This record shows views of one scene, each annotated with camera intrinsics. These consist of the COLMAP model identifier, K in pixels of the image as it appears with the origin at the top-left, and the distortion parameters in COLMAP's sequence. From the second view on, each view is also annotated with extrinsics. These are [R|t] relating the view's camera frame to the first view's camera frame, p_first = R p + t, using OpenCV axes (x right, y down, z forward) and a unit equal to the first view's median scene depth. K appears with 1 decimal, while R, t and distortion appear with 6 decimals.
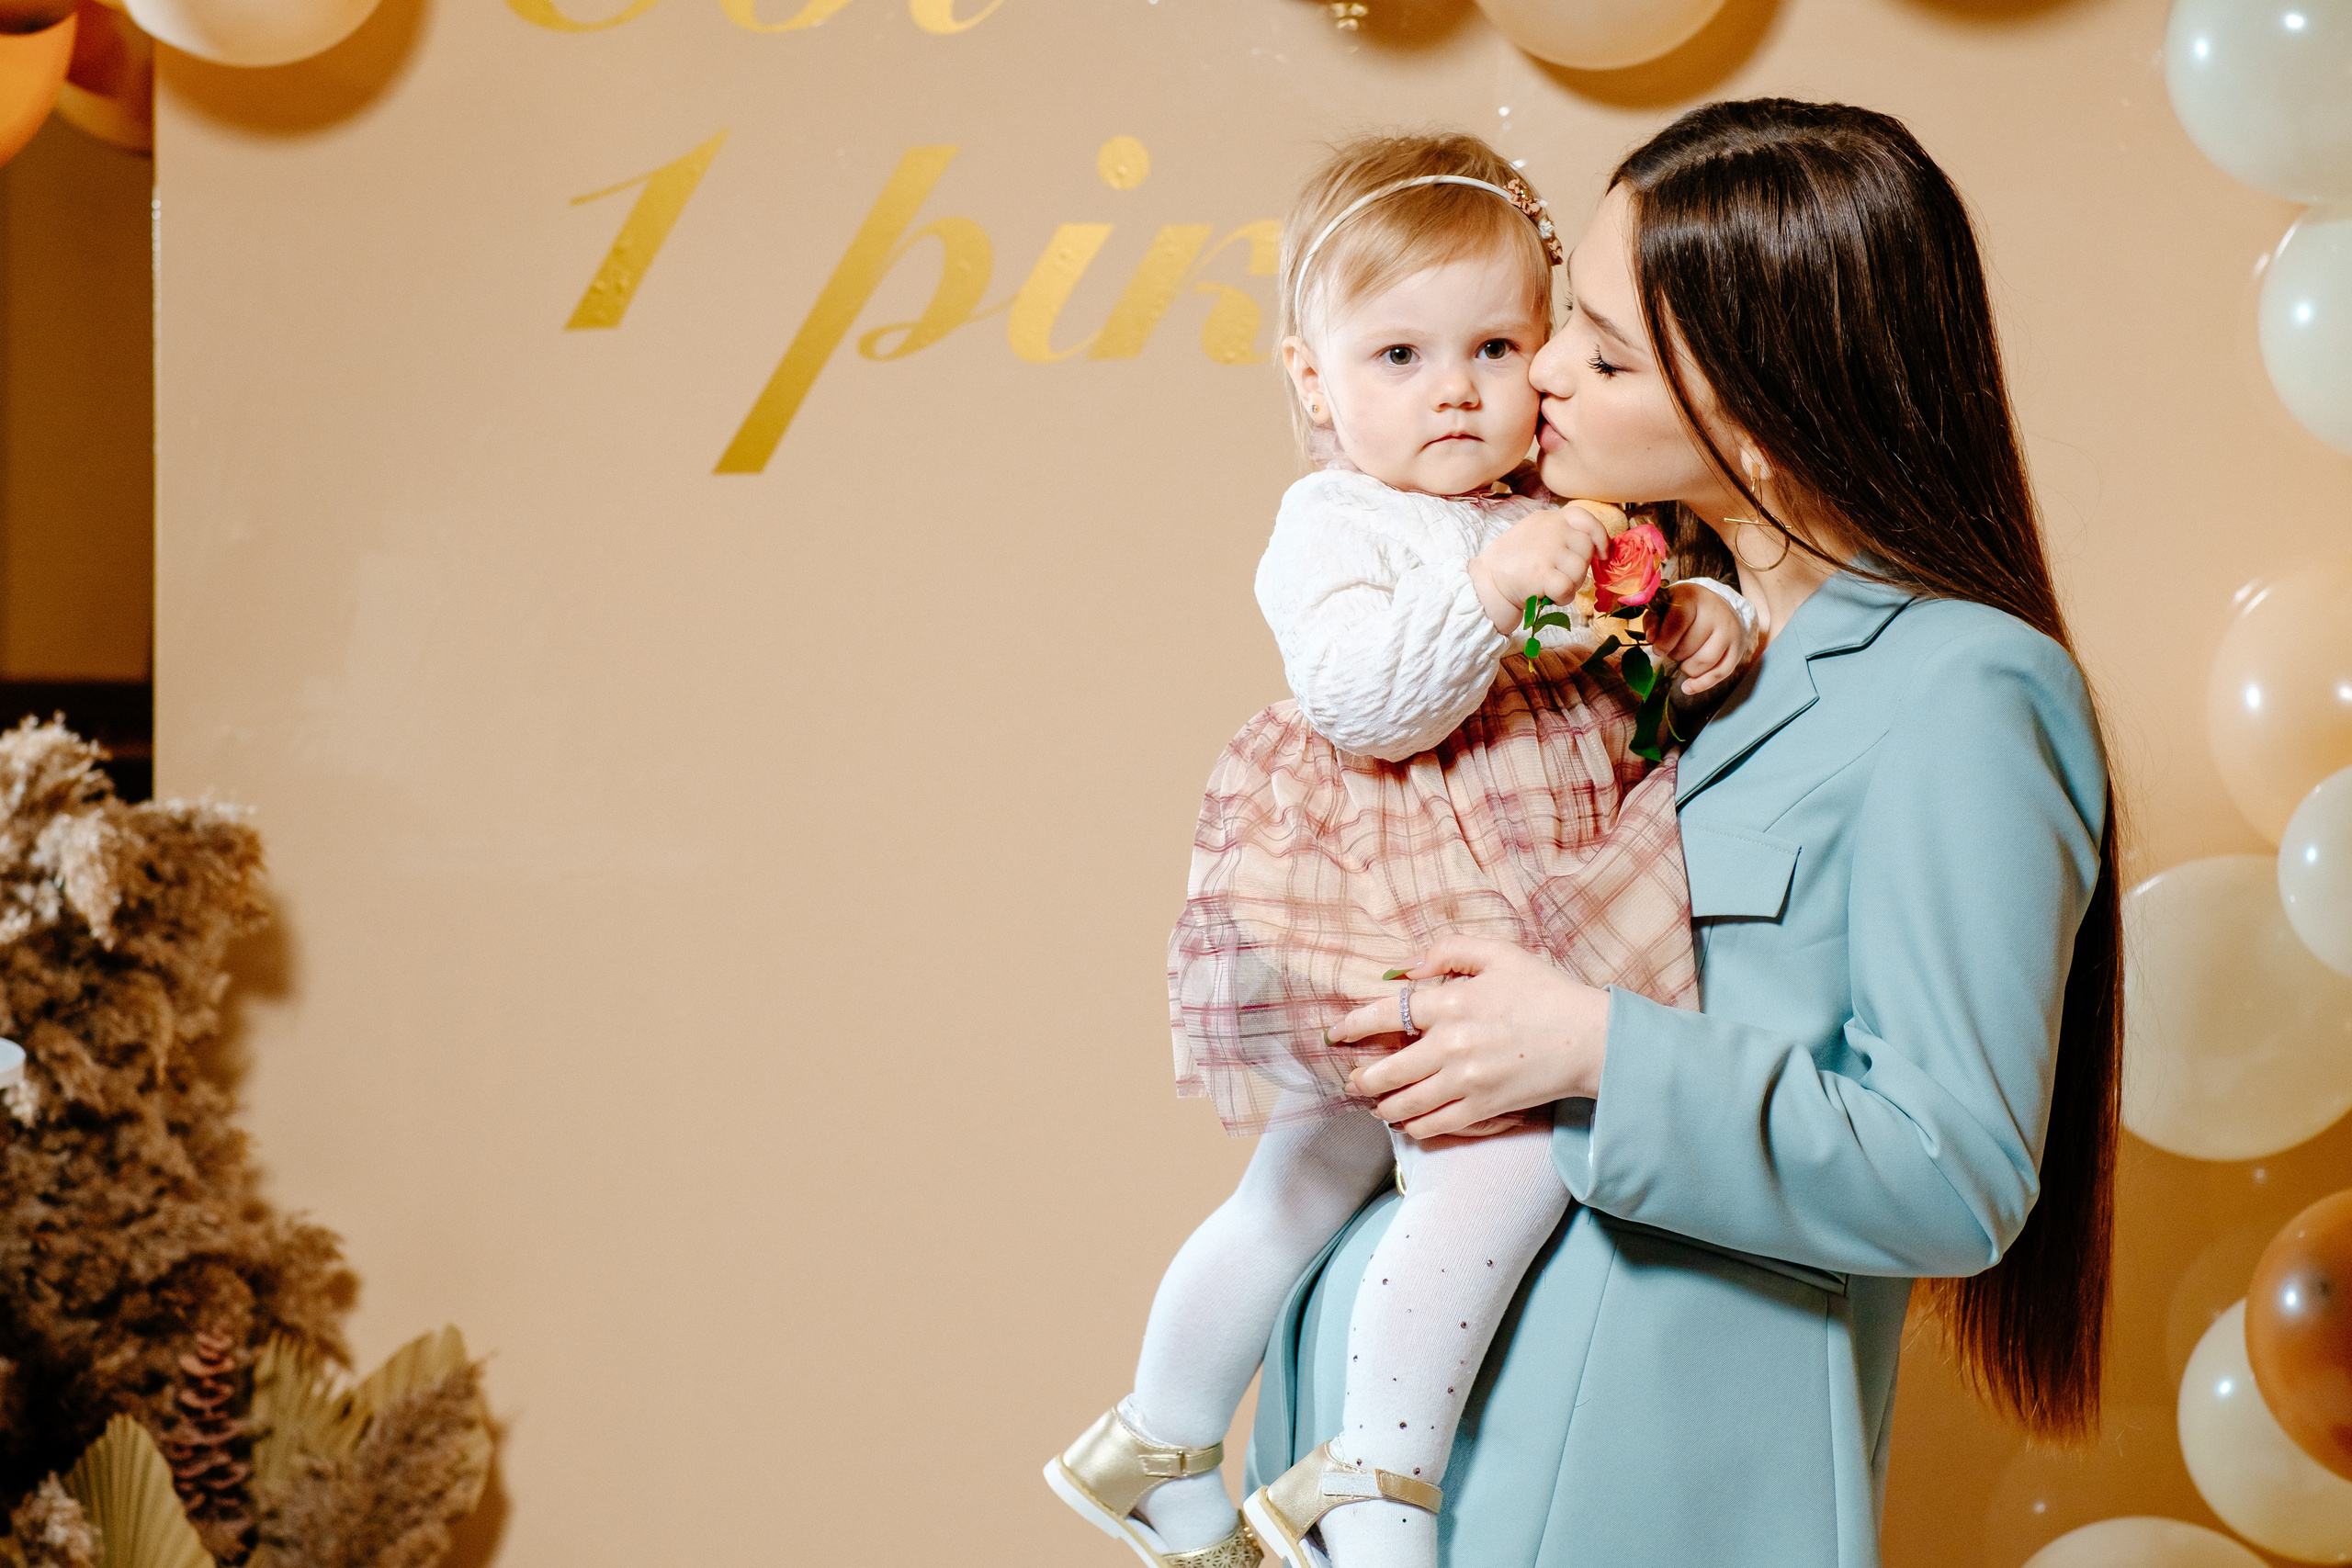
lens RADIAL K [[5690.9, 0, 1183.3], [0, 5690.9, 774.2], [0, 0, 1]] dist [0.399773, 0.000000]
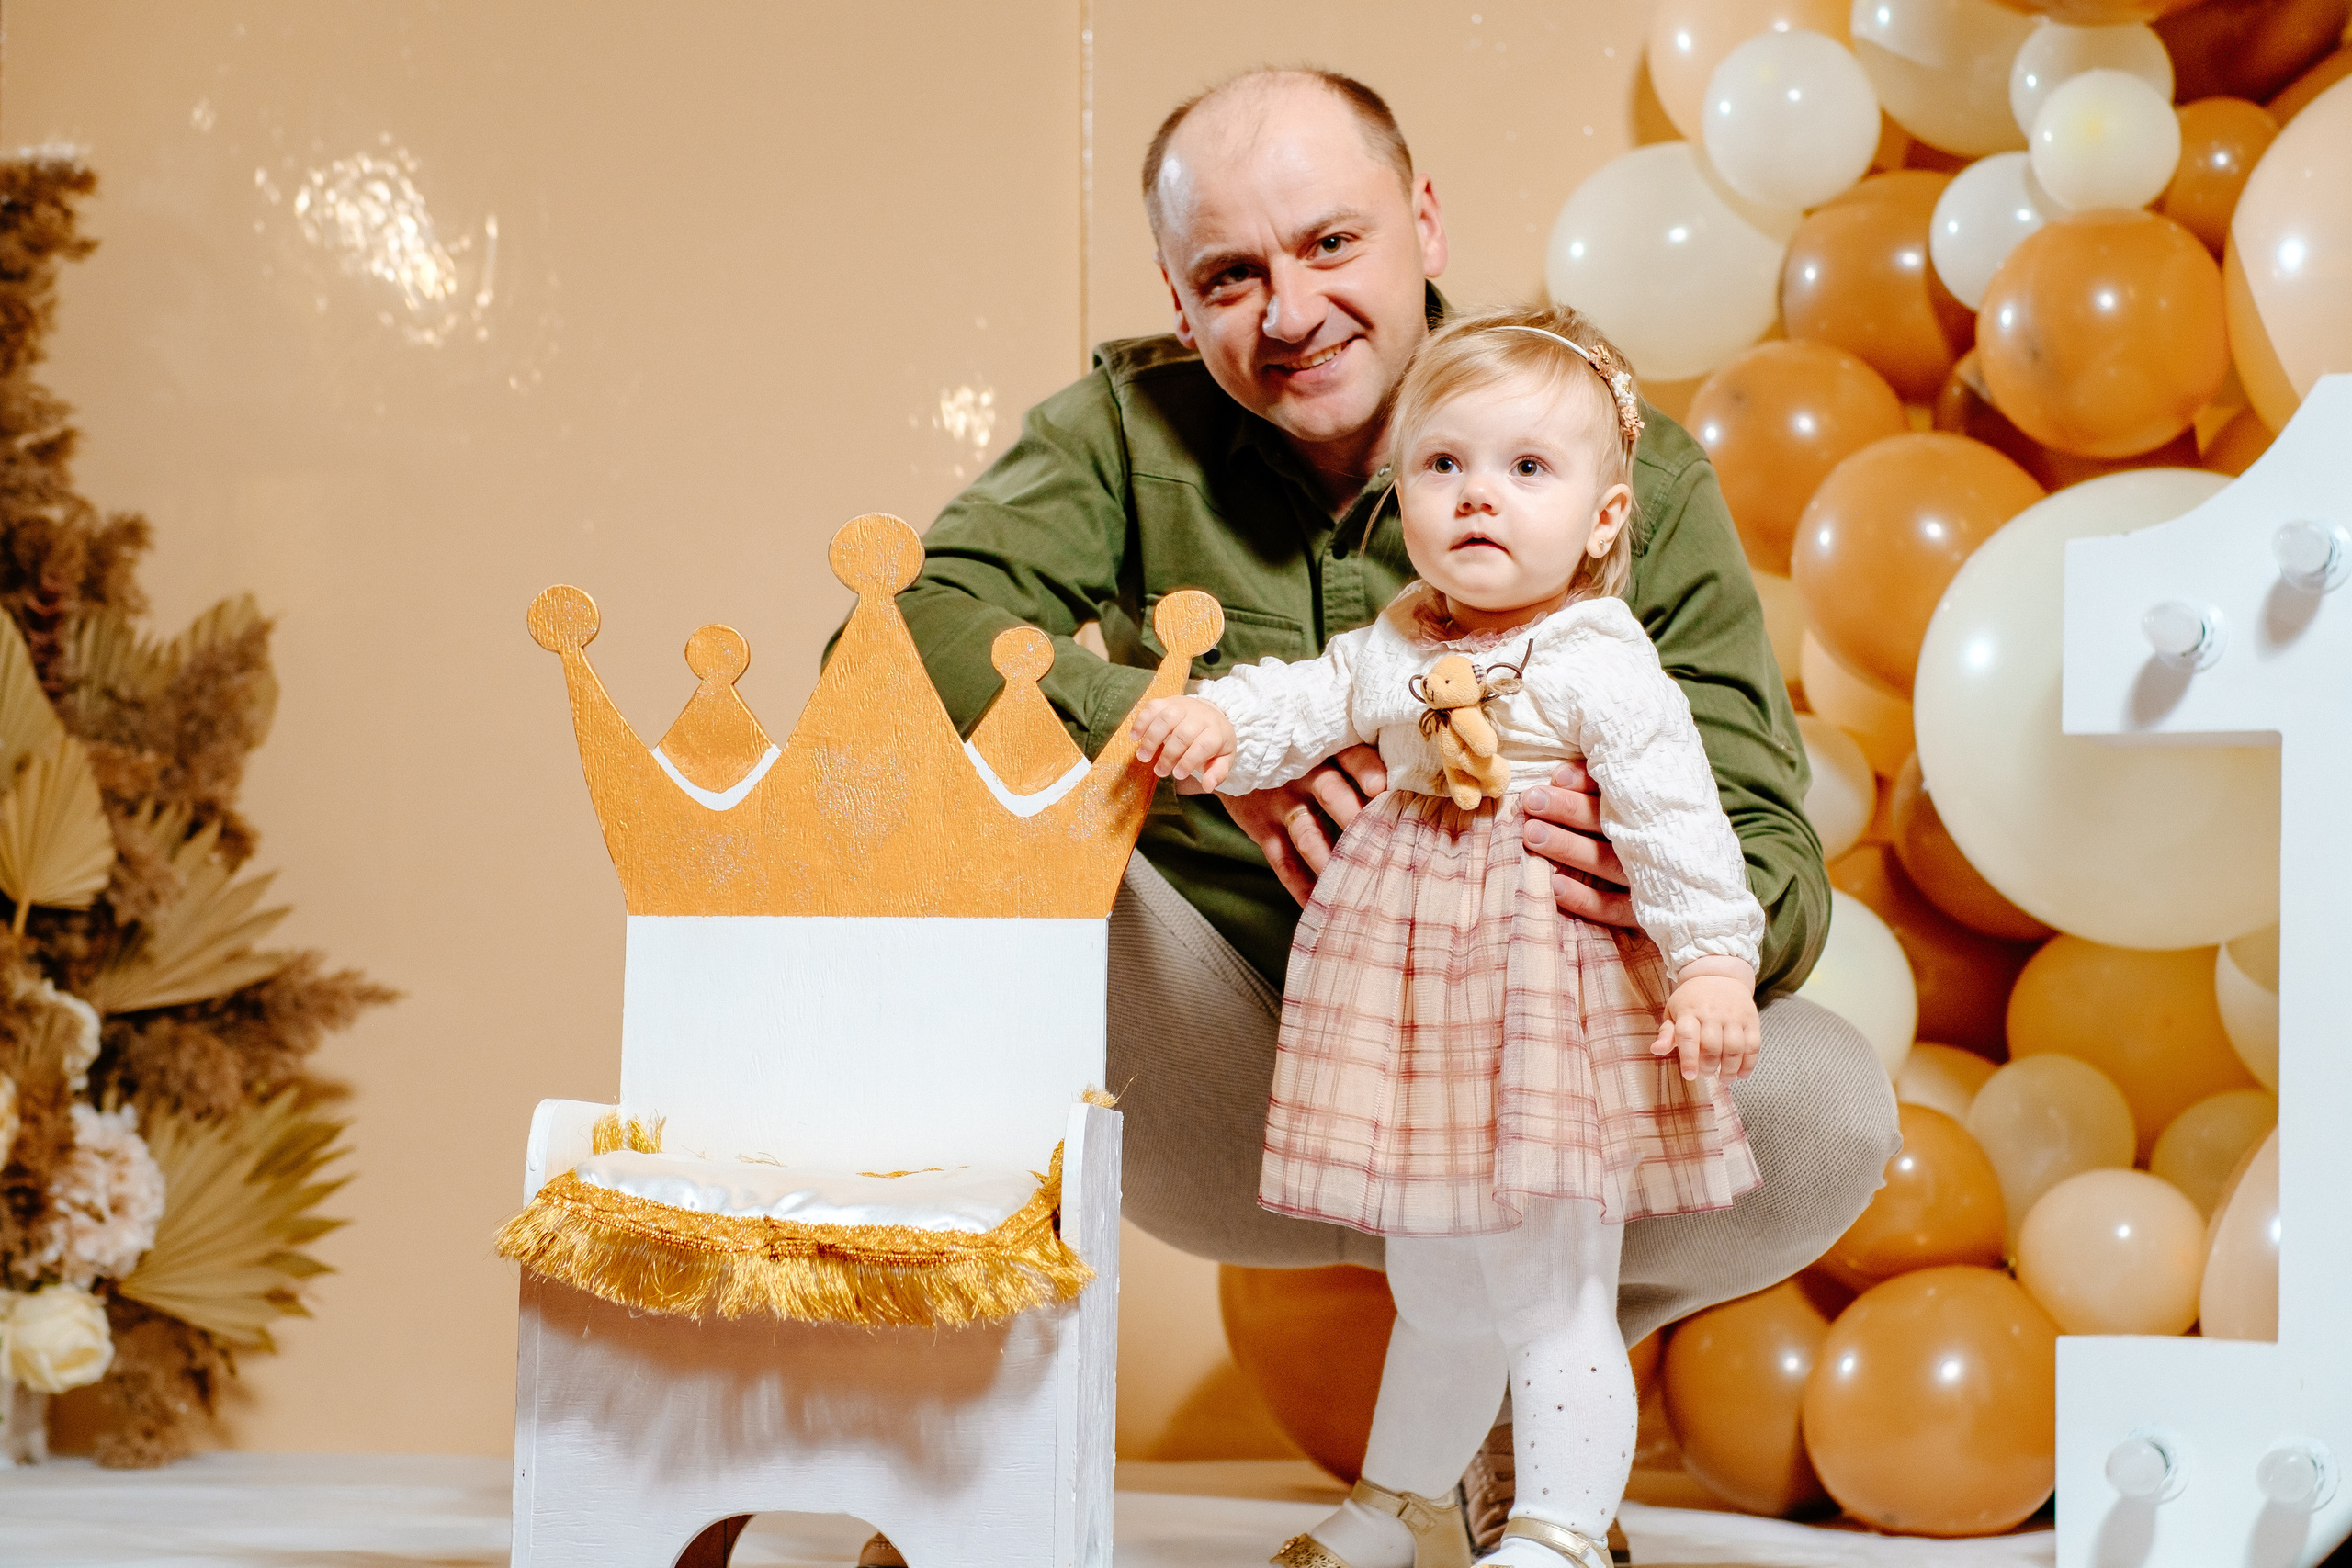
lens RADIAL K [[5690.9, 0, 1168.0], [0, 5690.9, 764.2], [0, 0, 1]] dist [0.399773, 0.000000]
pose [[0.994585, 0.005704, 0.103773, -0.059931], [0.007311, 0.992179, -0.124611, 0.290109], [-0.103672, 0.124694, 0.986764, -0.228523]]
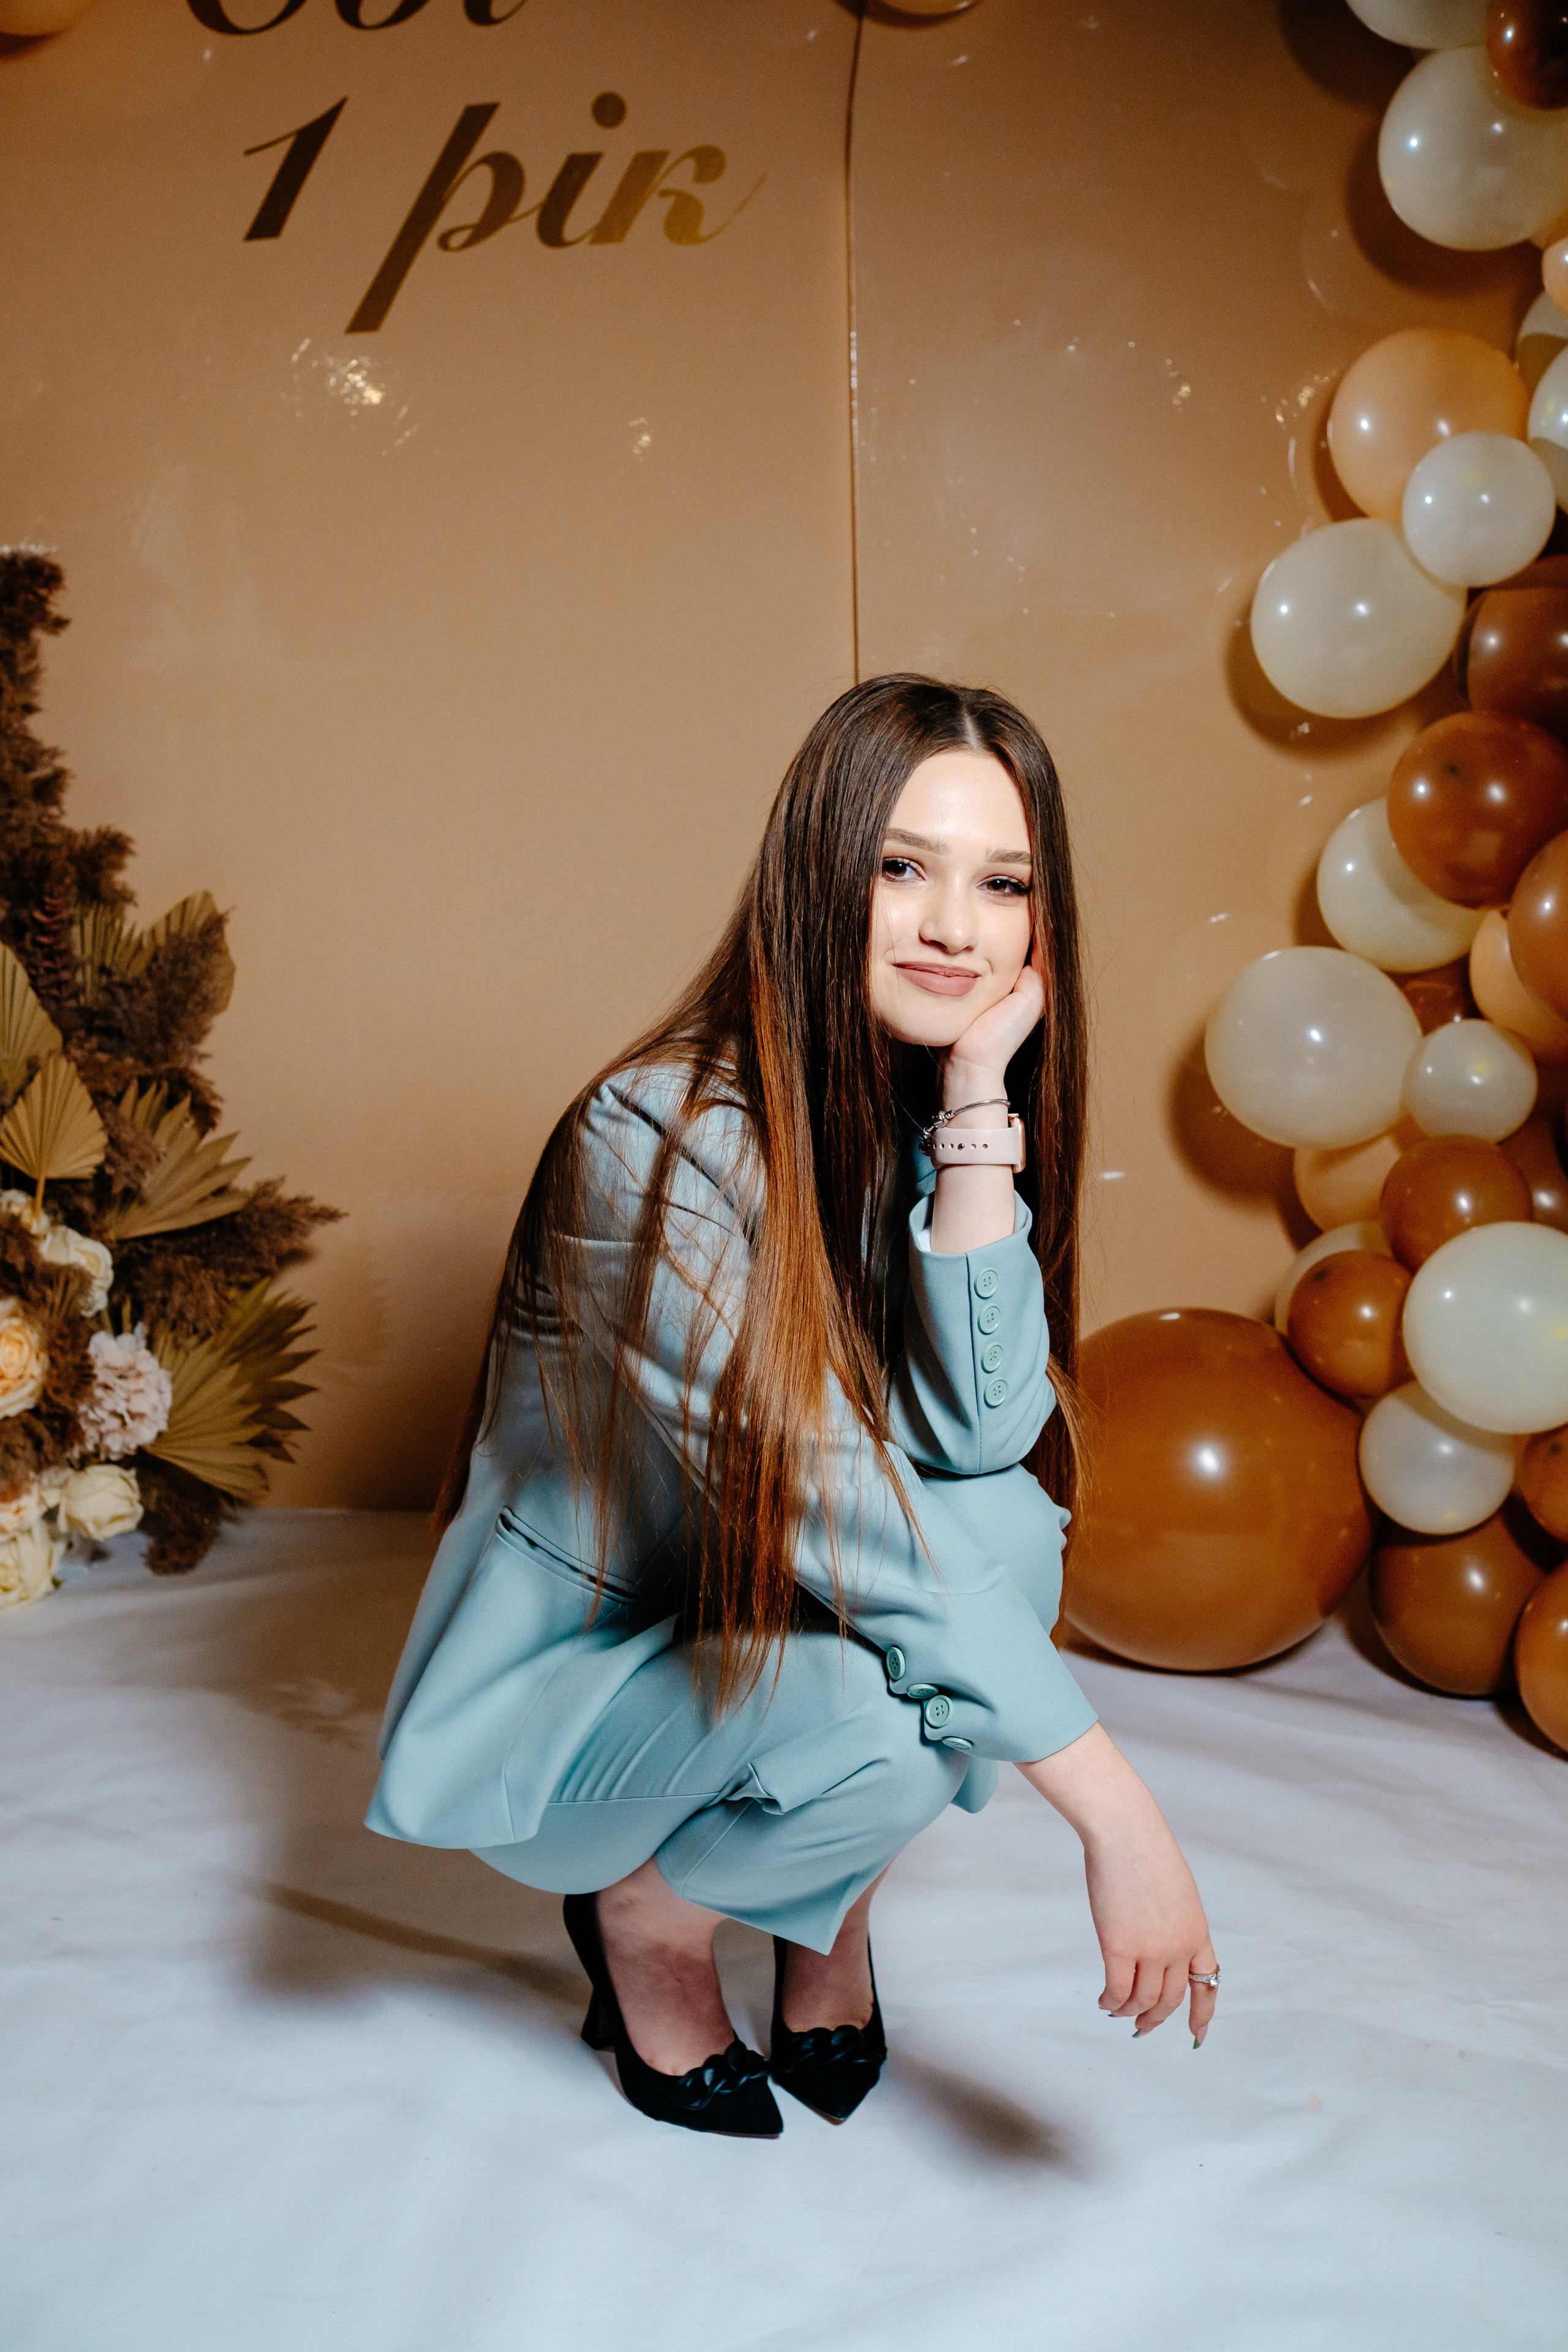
lens RADIAL K [[2345.1, 0, 774.4], [0, 2345.1, 1173.7], [0, 0, 1]] dist [-0.065897, 0.000000]
pose [[0.993228, -0.045464, 0.106915, -0.045692], [0.030778, 0.990340, 0.135204, 0.091966], [-0.112029, -0.130998, 0.985032, 0.352085]]
